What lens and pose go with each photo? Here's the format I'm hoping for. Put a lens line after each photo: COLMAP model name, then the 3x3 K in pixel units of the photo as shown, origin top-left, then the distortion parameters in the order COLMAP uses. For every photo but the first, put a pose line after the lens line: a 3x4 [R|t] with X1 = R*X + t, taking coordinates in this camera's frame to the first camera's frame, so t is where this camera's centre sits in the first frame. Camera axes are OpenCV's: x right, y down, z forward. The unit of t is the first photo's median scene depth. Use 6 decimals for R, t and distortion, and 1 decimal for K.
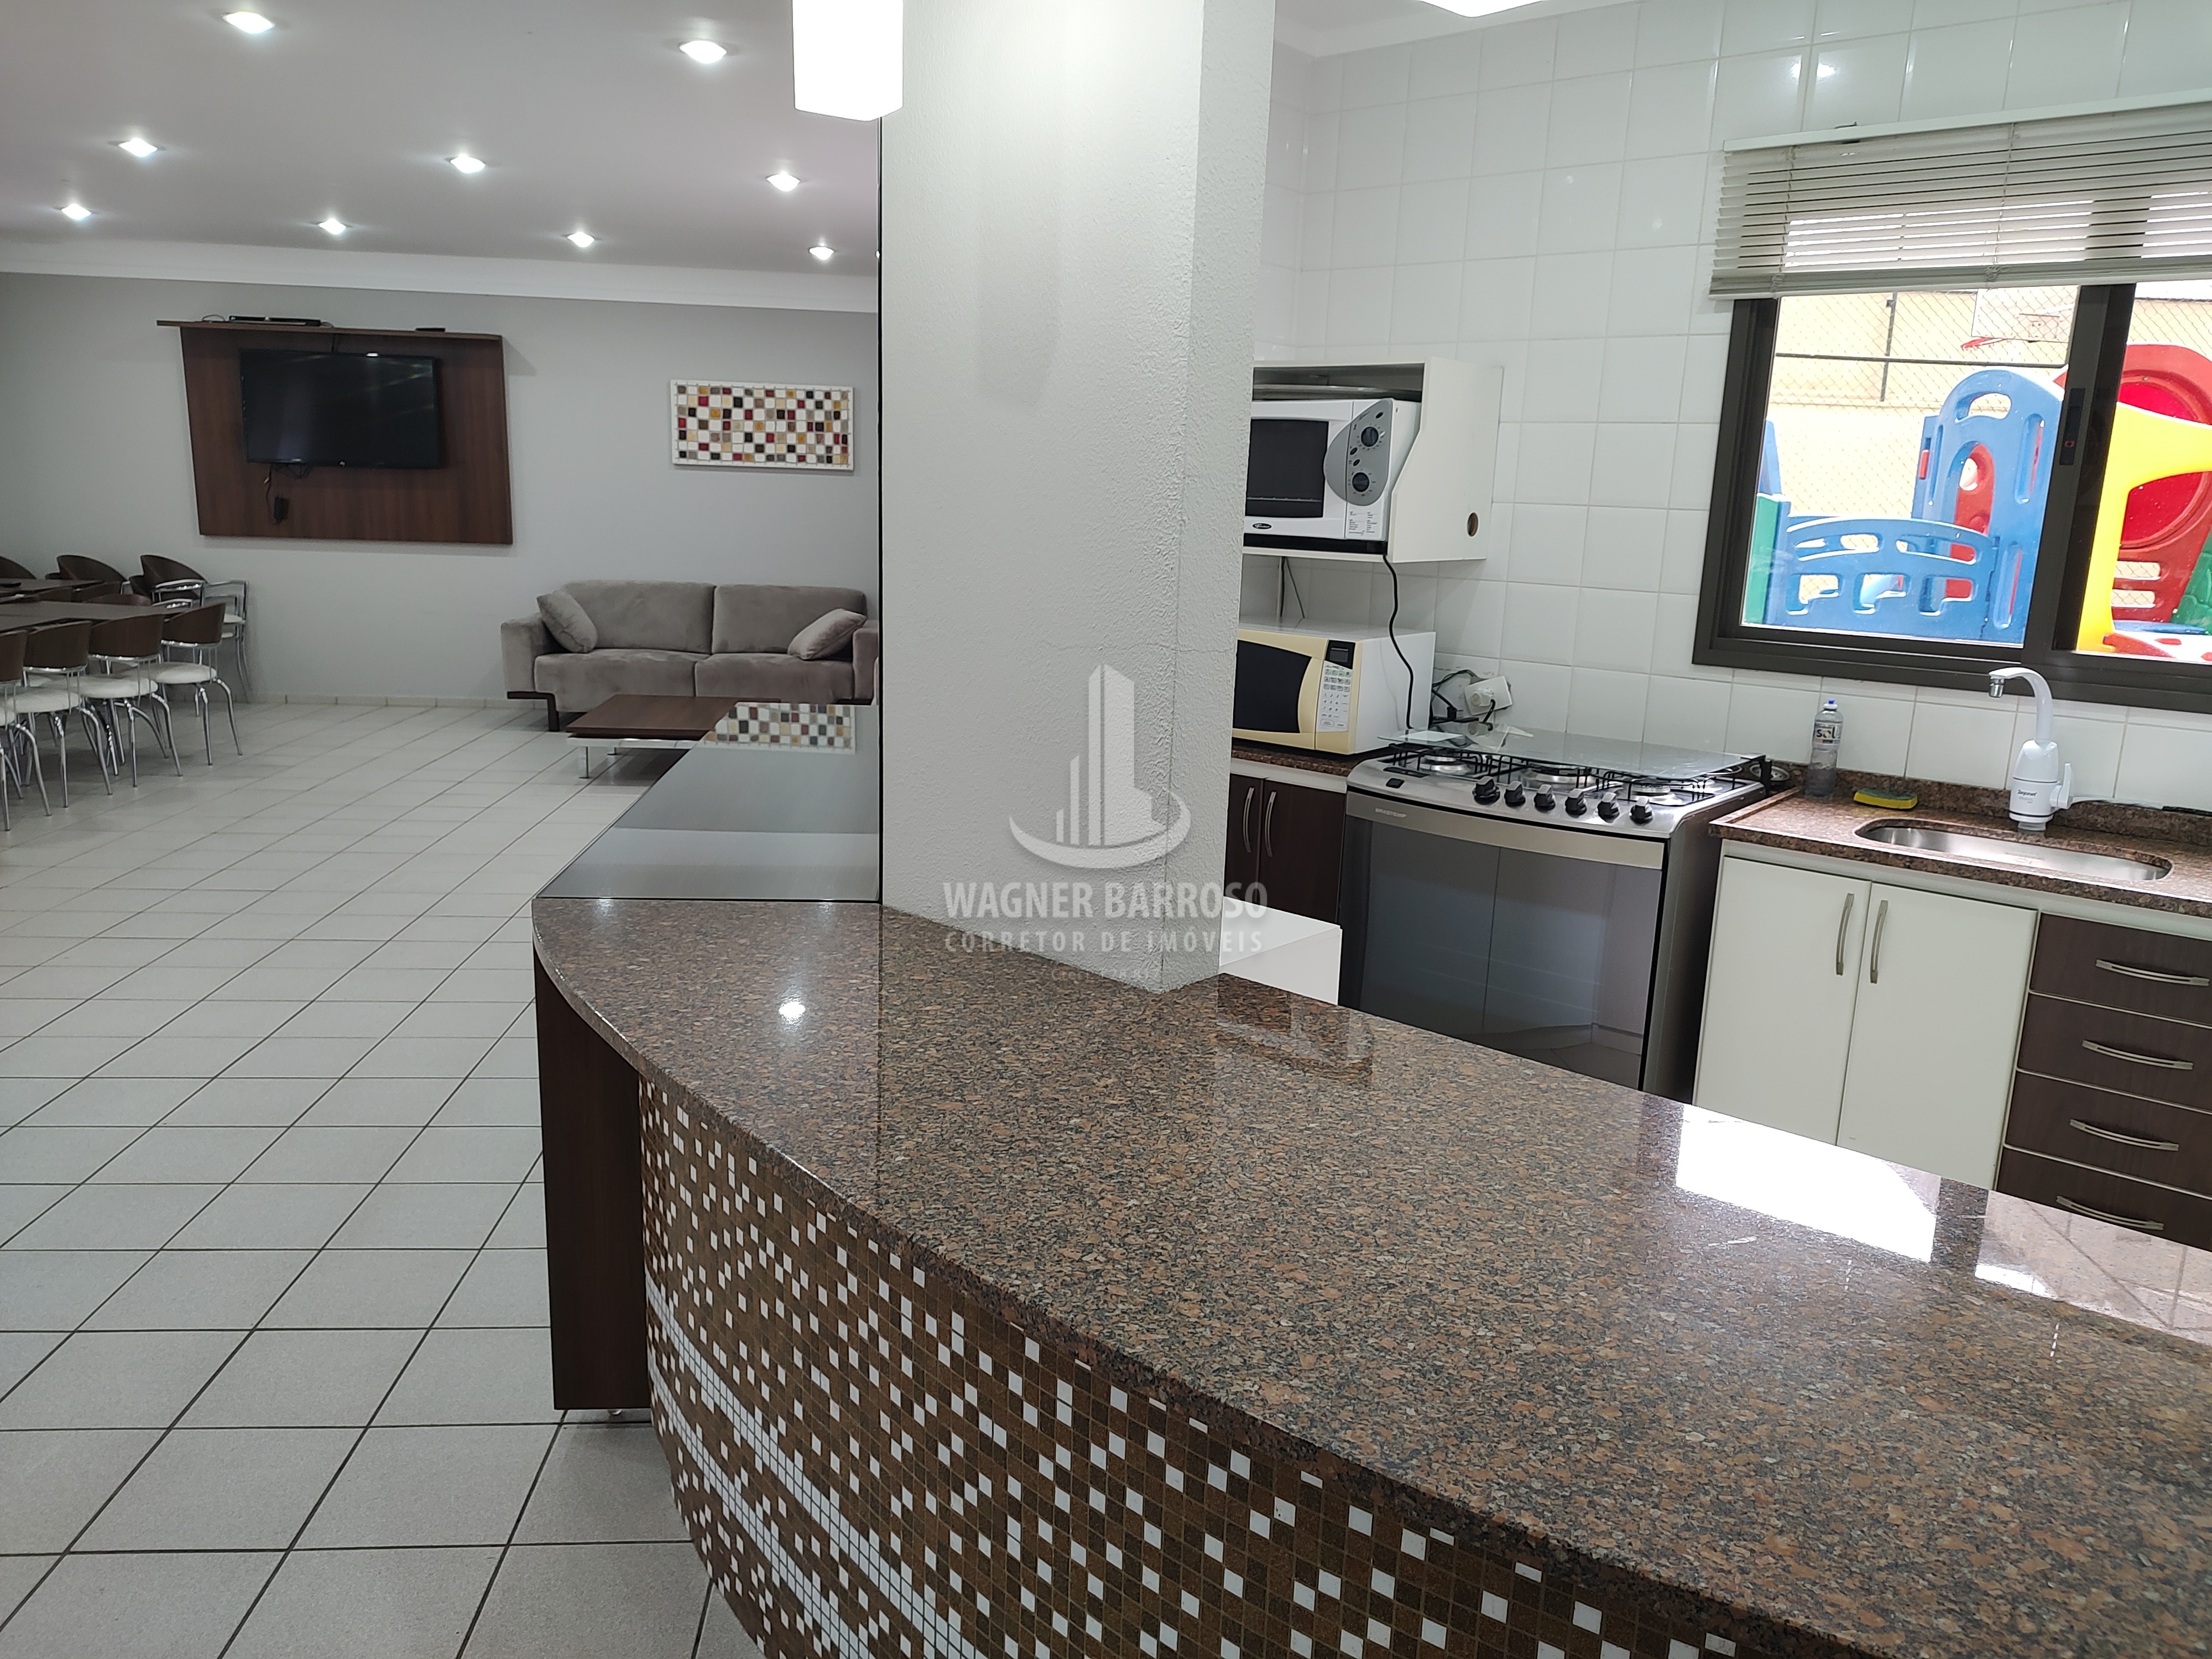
lens RADIAL K [[1606.2, 0, 1100.8], [0, 1606.2, 846.7], [0, 0, 1]] dist [0.011251, -0.008904]
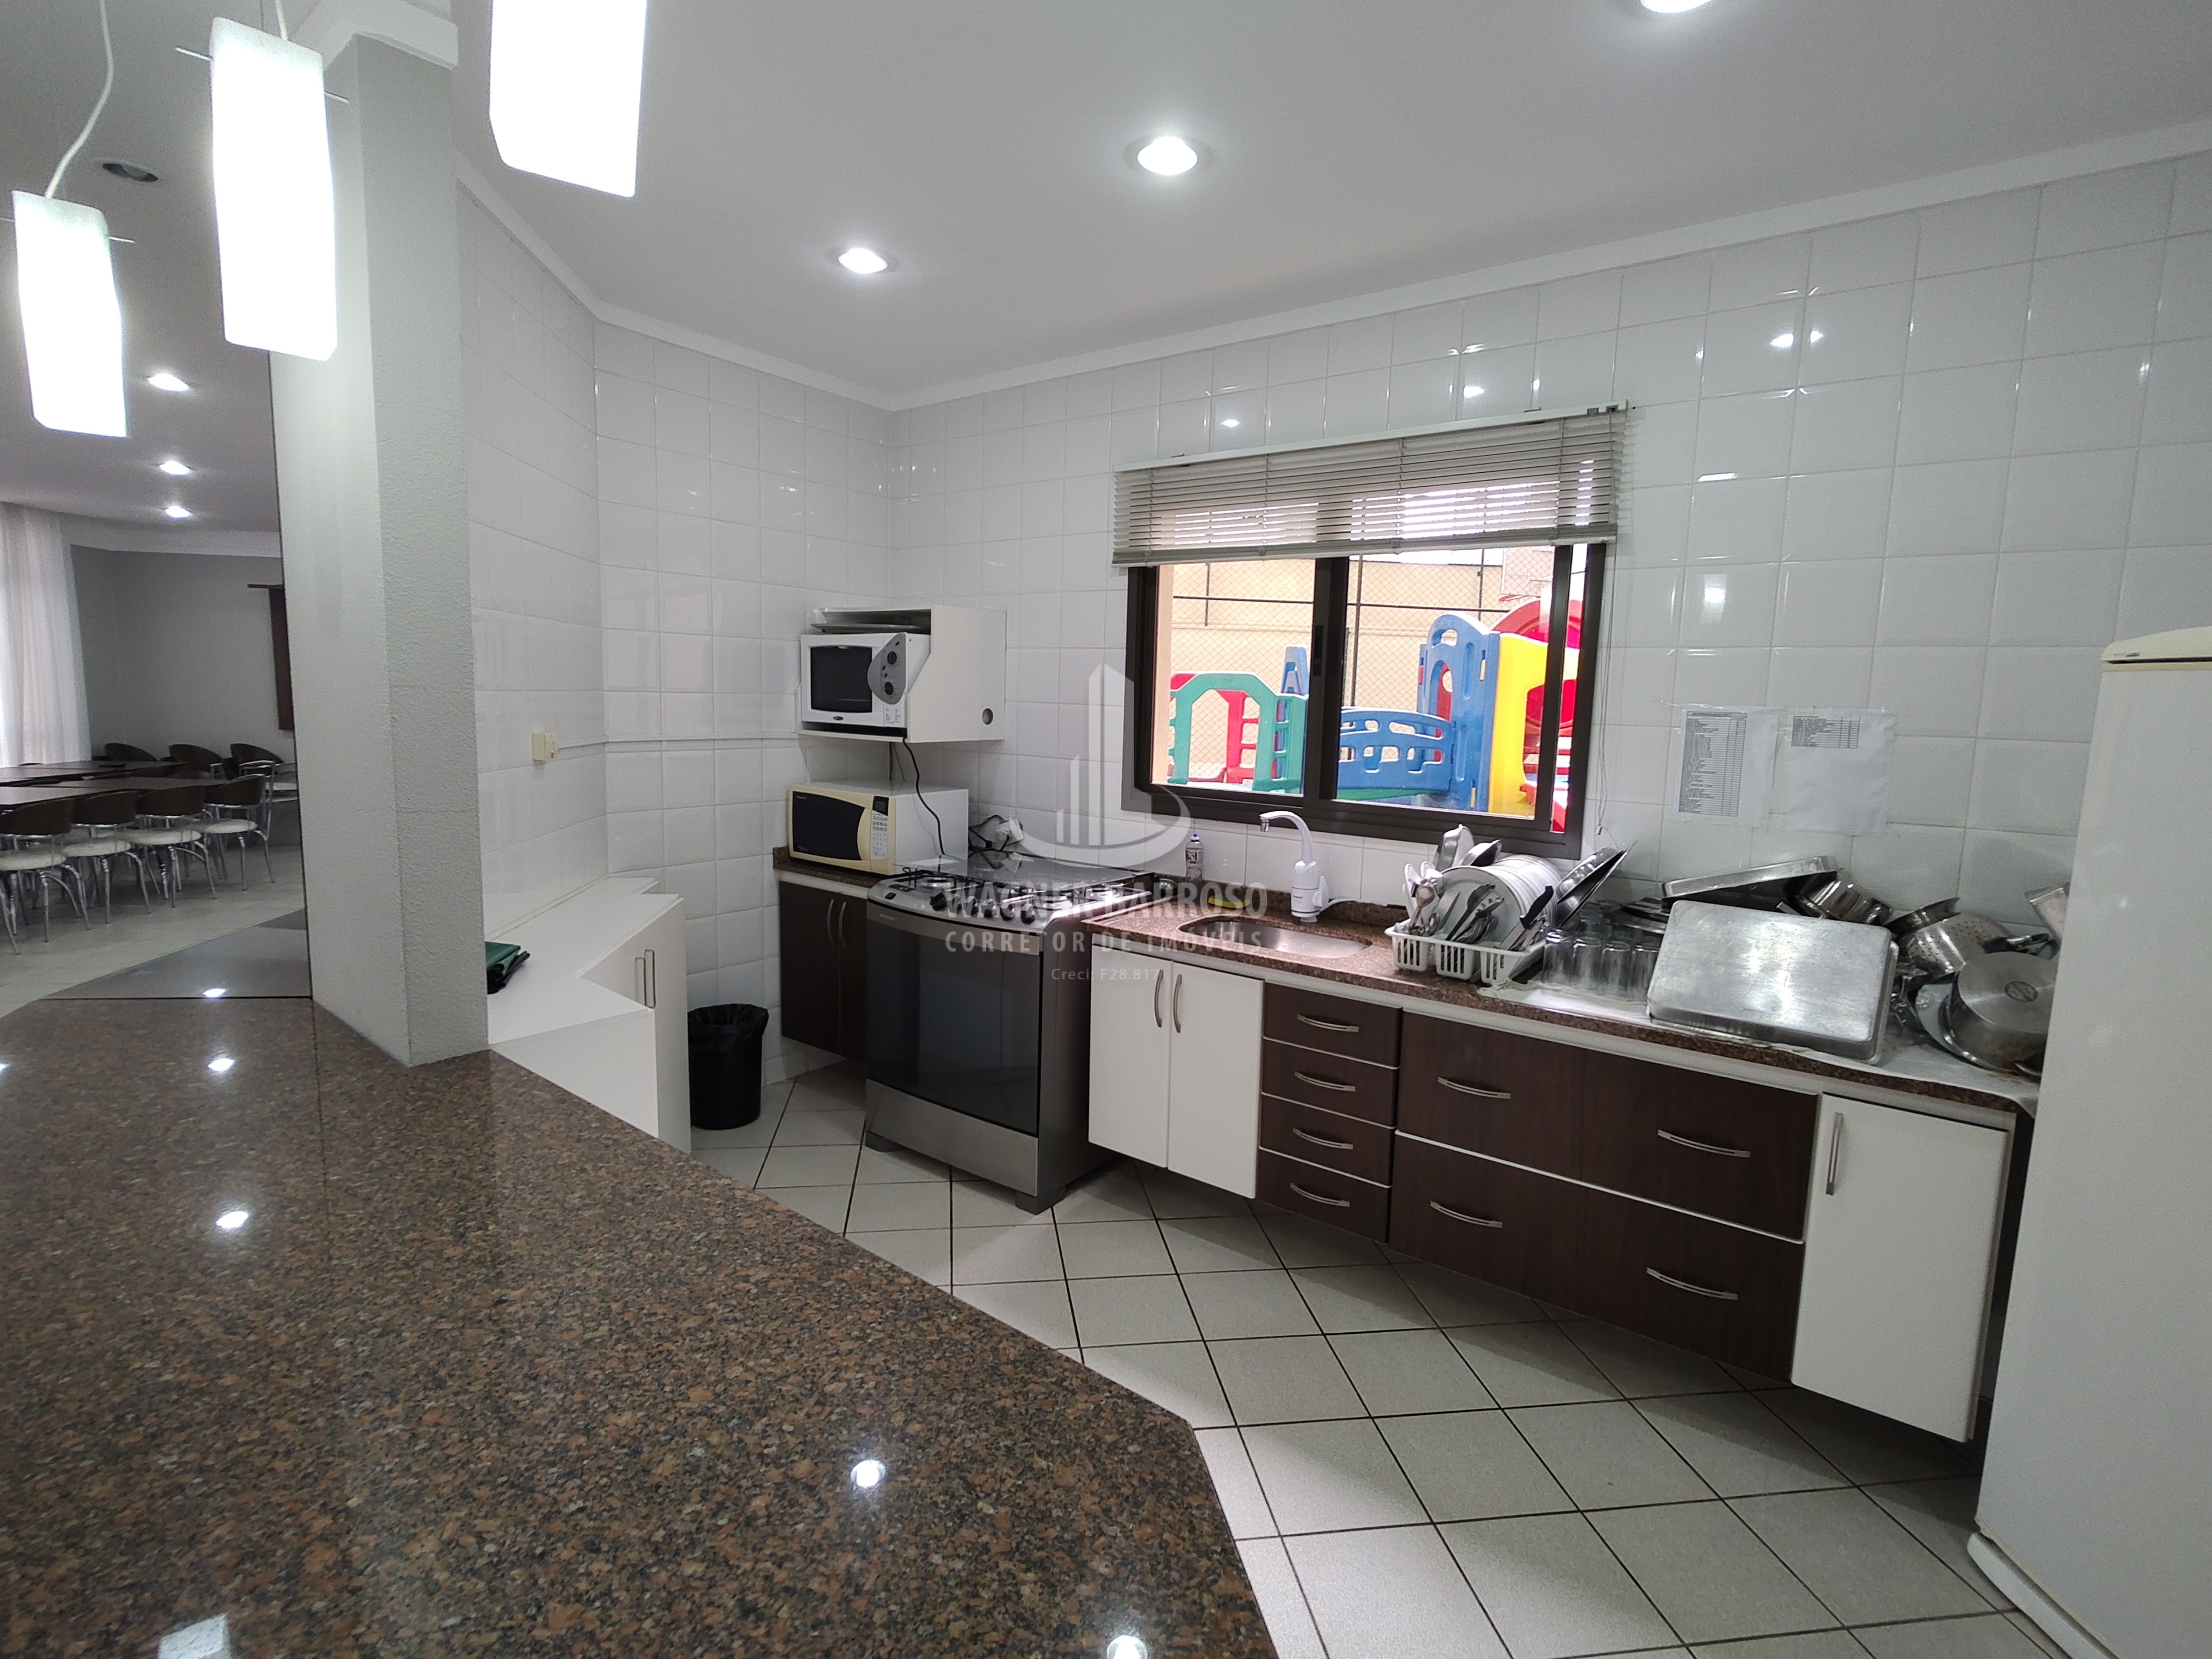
lens RADIAL K [[1082.7, 0, 1111.1], [0, 1082.7, 814.8], [0, 0, 1]] dist [-0.000555, -0.002534]
pose [[0.997973, -0.012727, 0.062358, 0.141086], [0.019299, 0.994184, -0.105952, -0.002507], [-0.060647, 0.106940, 0.992414, 0.013290]]
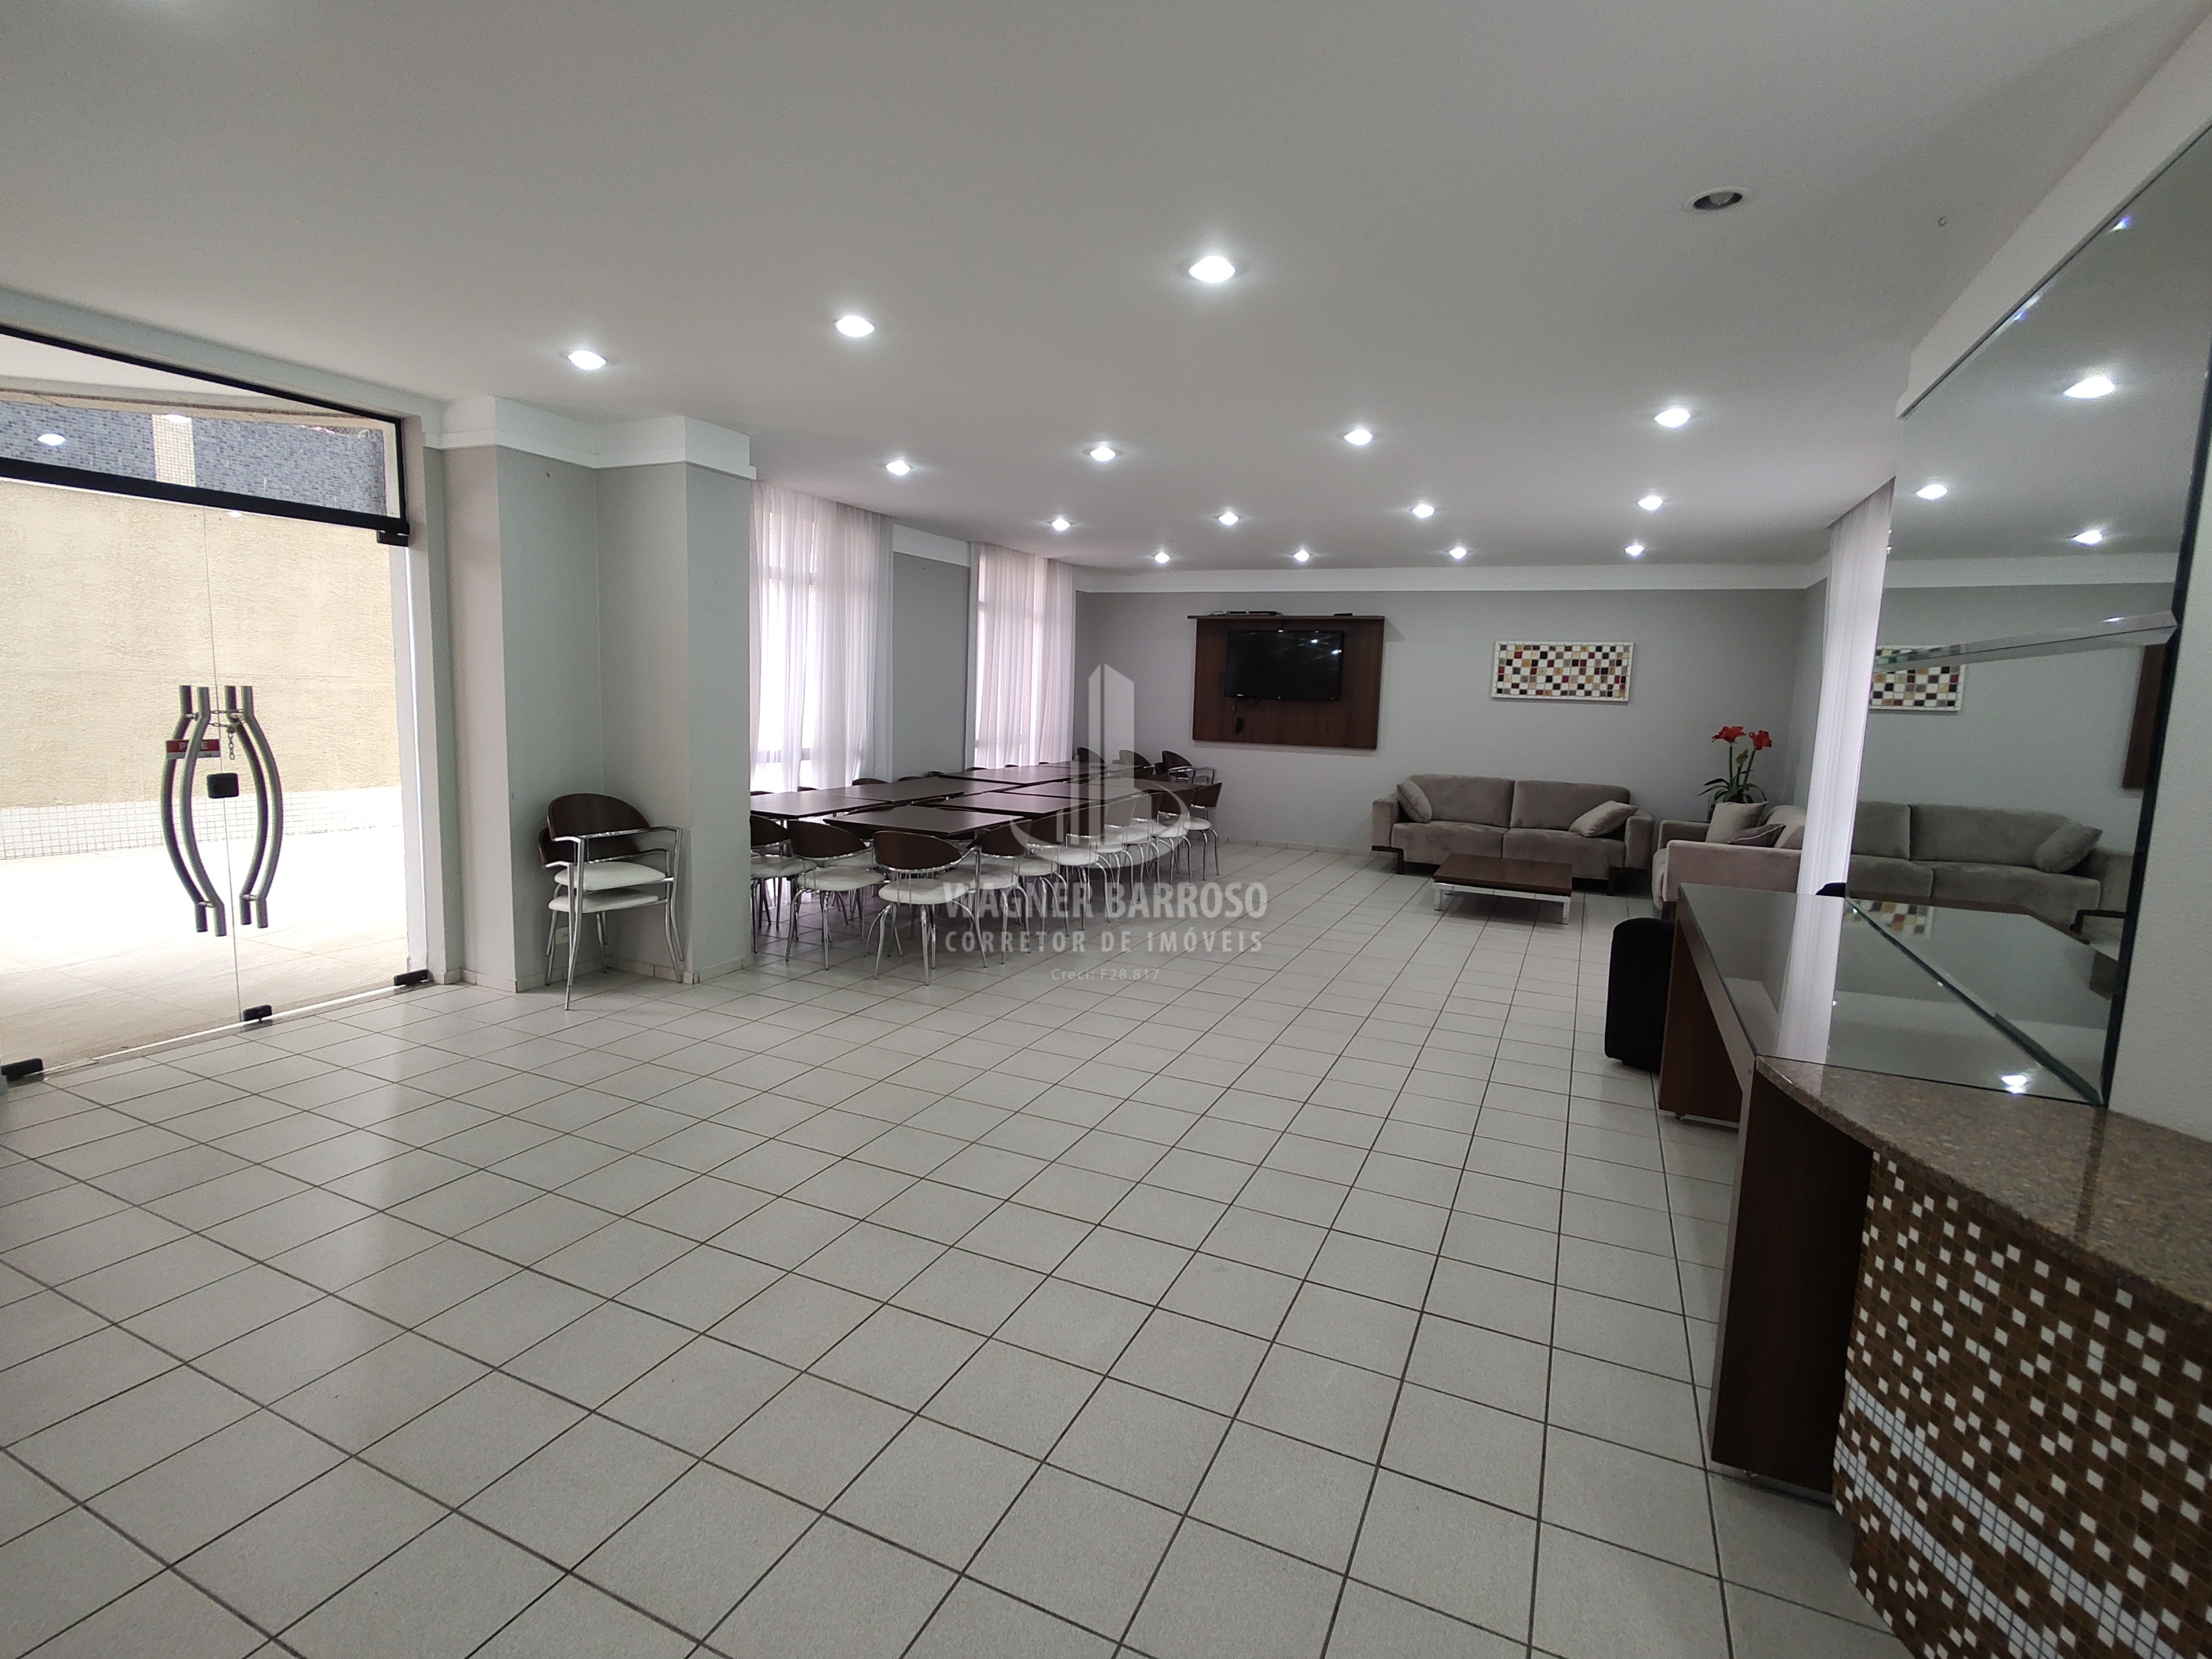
lens RADIAL K [[1082.7, 0, 1110.6], [0, 1082.7, 827.3], [0, 0, 1]] dist [-0.000555, -0.002534]
pose [[0.869716, 0.056426, -0.490316, -0.093492], [-0.109440, 0.990760, -0.080107, -0.005548], [0.481265, 0.123330, 0.867856, -0.005288]]
